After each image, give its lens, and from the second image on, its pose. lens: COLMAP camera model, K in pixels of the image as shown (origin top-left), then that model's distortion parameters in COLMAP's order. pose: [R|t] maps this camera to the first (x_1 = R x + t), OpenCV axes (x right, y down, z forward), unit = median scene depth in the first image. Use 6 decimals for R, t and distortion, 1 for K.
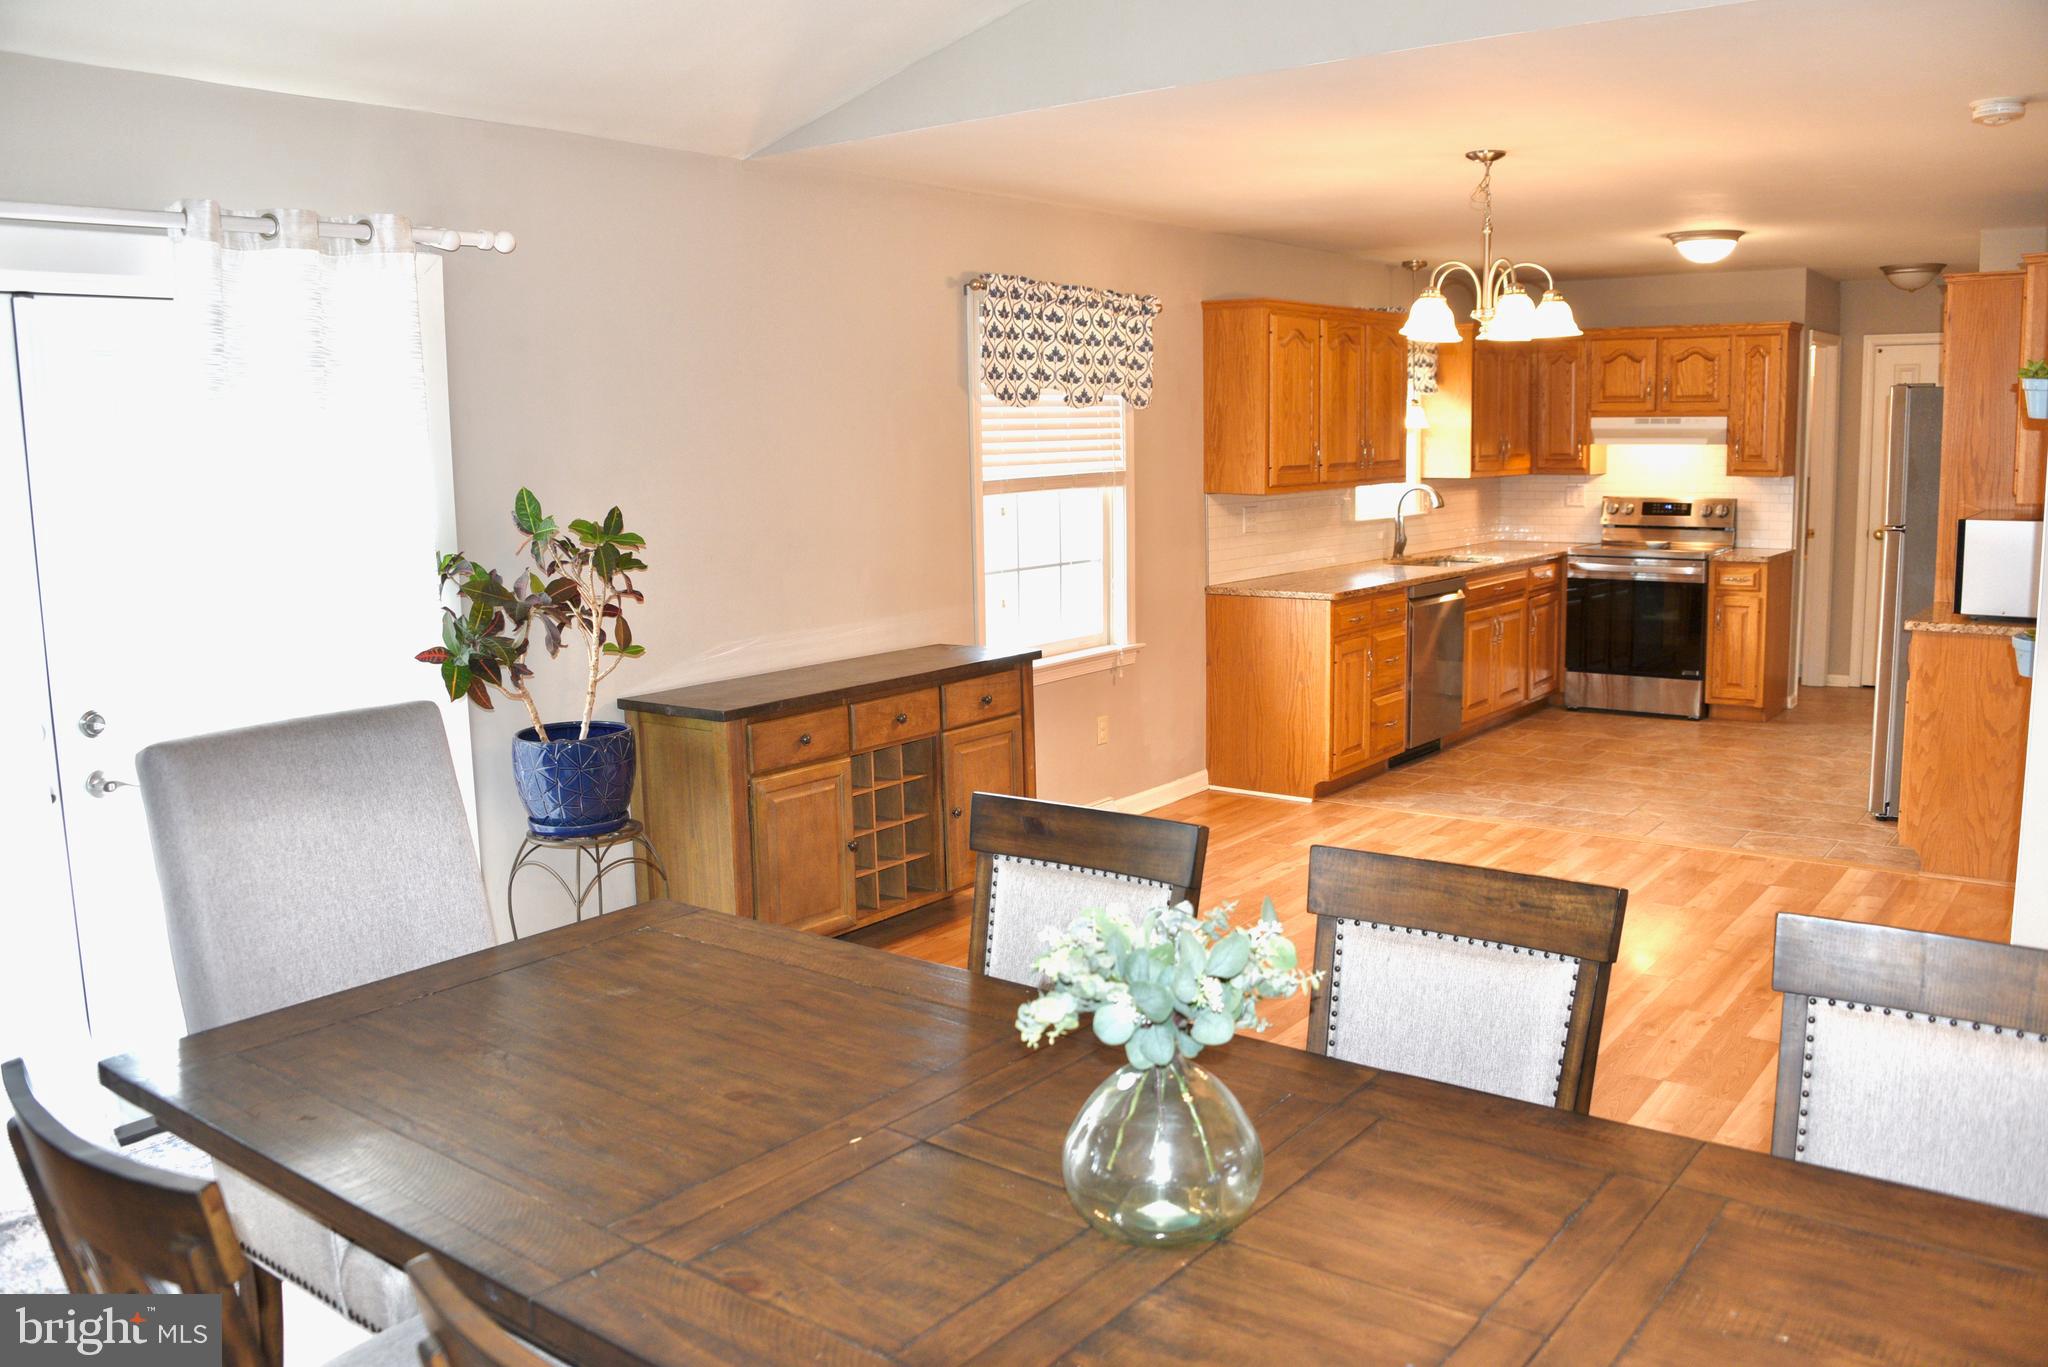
lens RADIAL K [[1655.7, 0, 1017.5], [0, 1655.7, 675.1], [0, 0, 1]] dist [-0.141853, 0.076468]
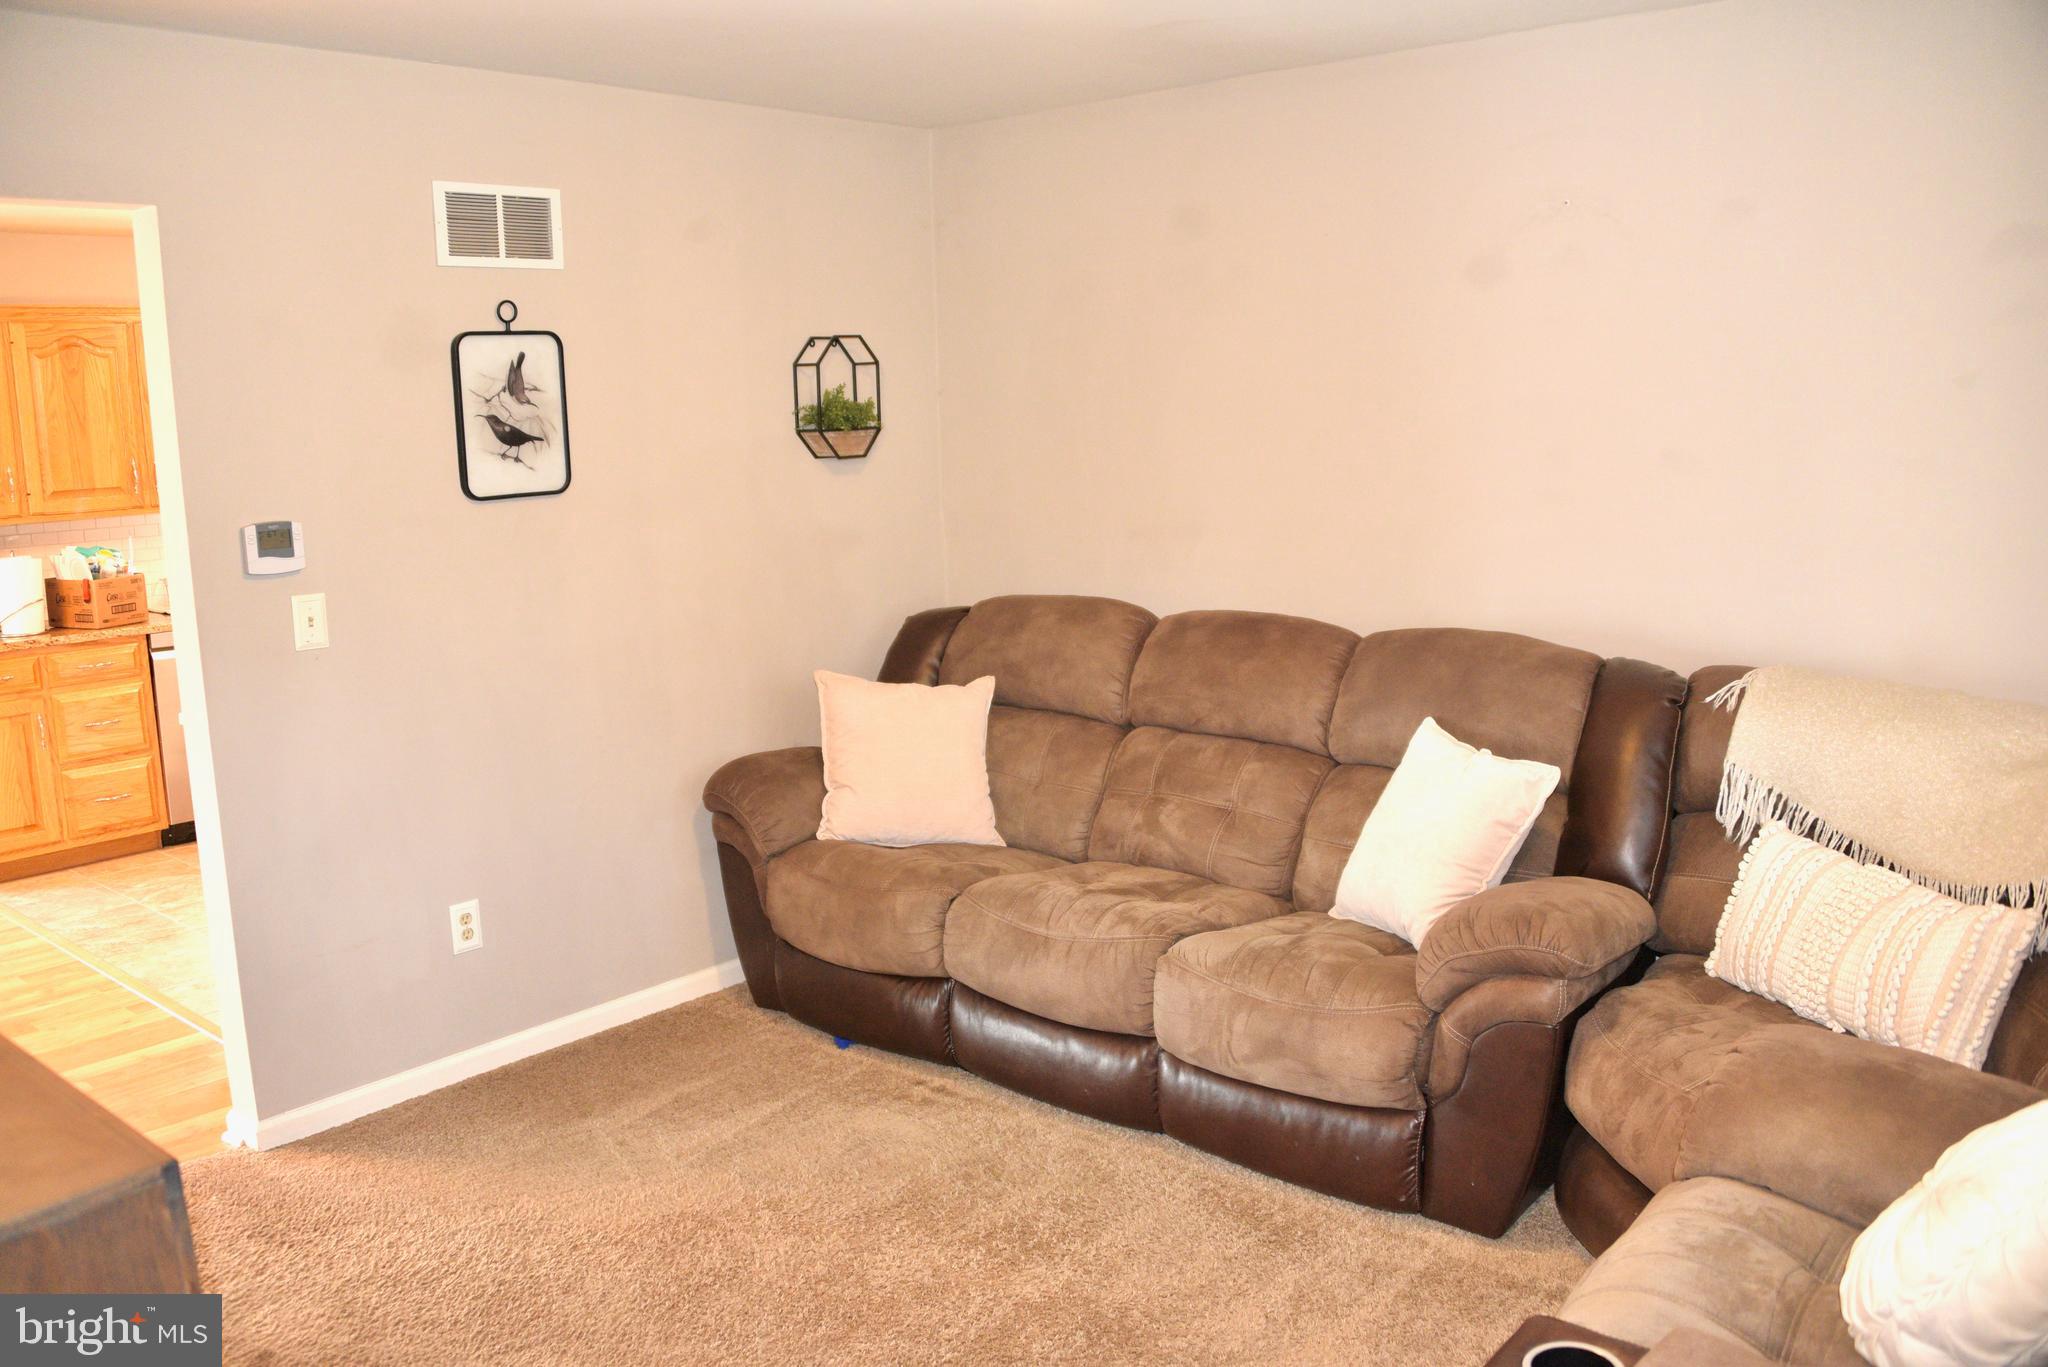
lens RADIAL K [[1655.7, 0, 1028.0], [0, 1655.7, 686.6], [0, 0, 1]] dist [-0.141853, 0.076468]
pose [[0.999011, 0.004296, -0.044262, 0.619006], [-0.003249, 0.999714, 0.023697, -0.041238], [0.044351, -0.023529, 0.998739, 0.172130]]
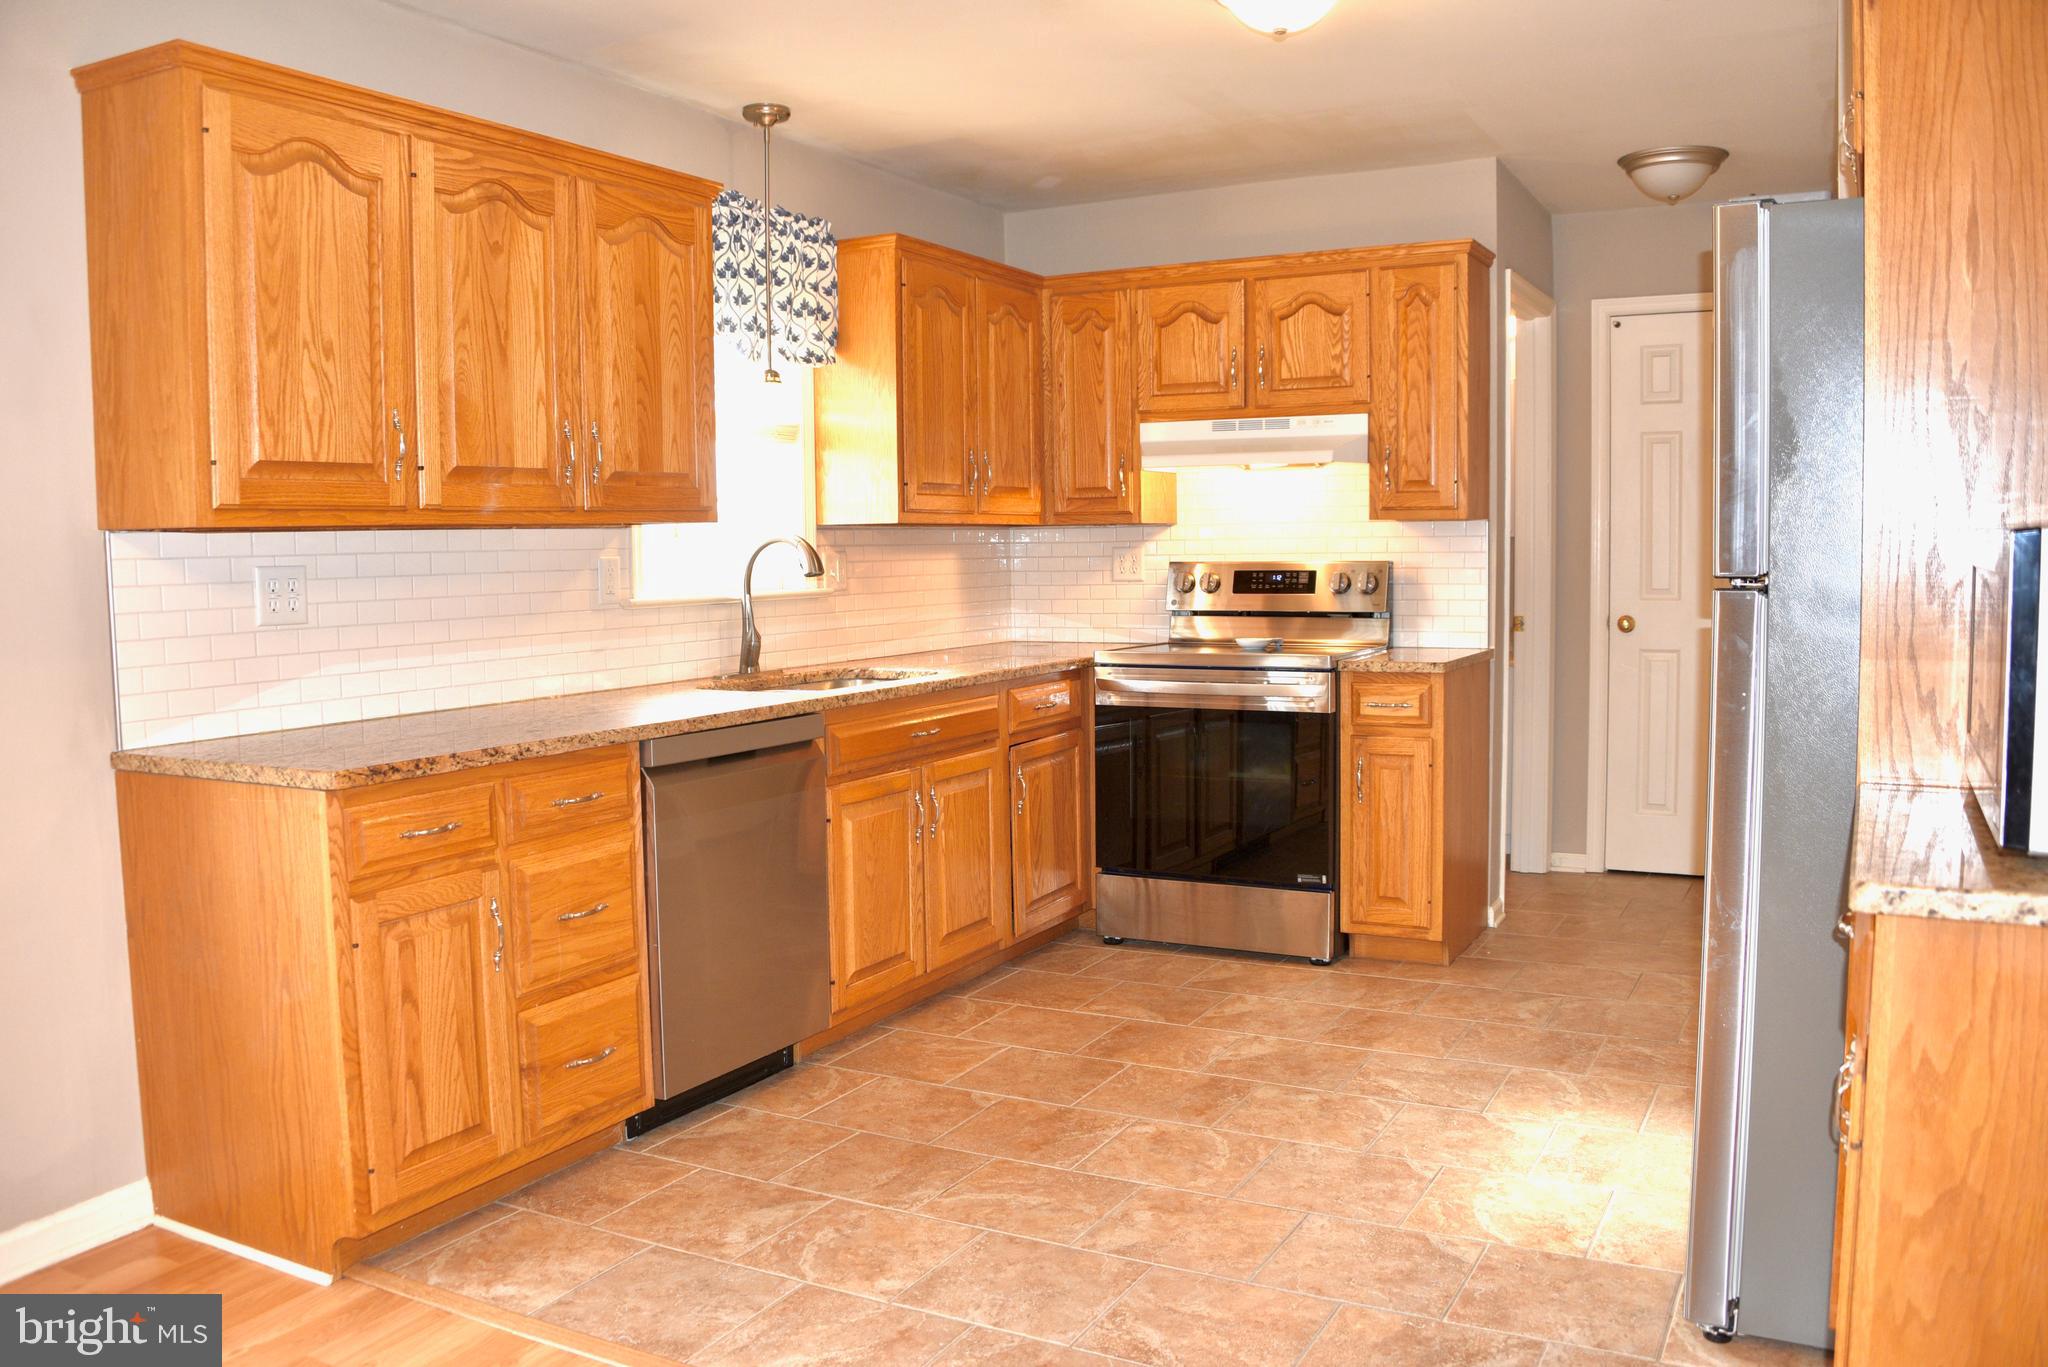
lens RADIAL K [[1655.7, 0, 1018.3], [0, 1655.7, 679.3], [0, 0, 1]] dist [-0.141853, 0.076468]
pose [[0.986719, -0.008551, 0.162209, 0.227732], [0.018985, 0.997840, -0.062884, -0.034822], [-0.161321, 0.065128, 0.984751, 0.464748]]
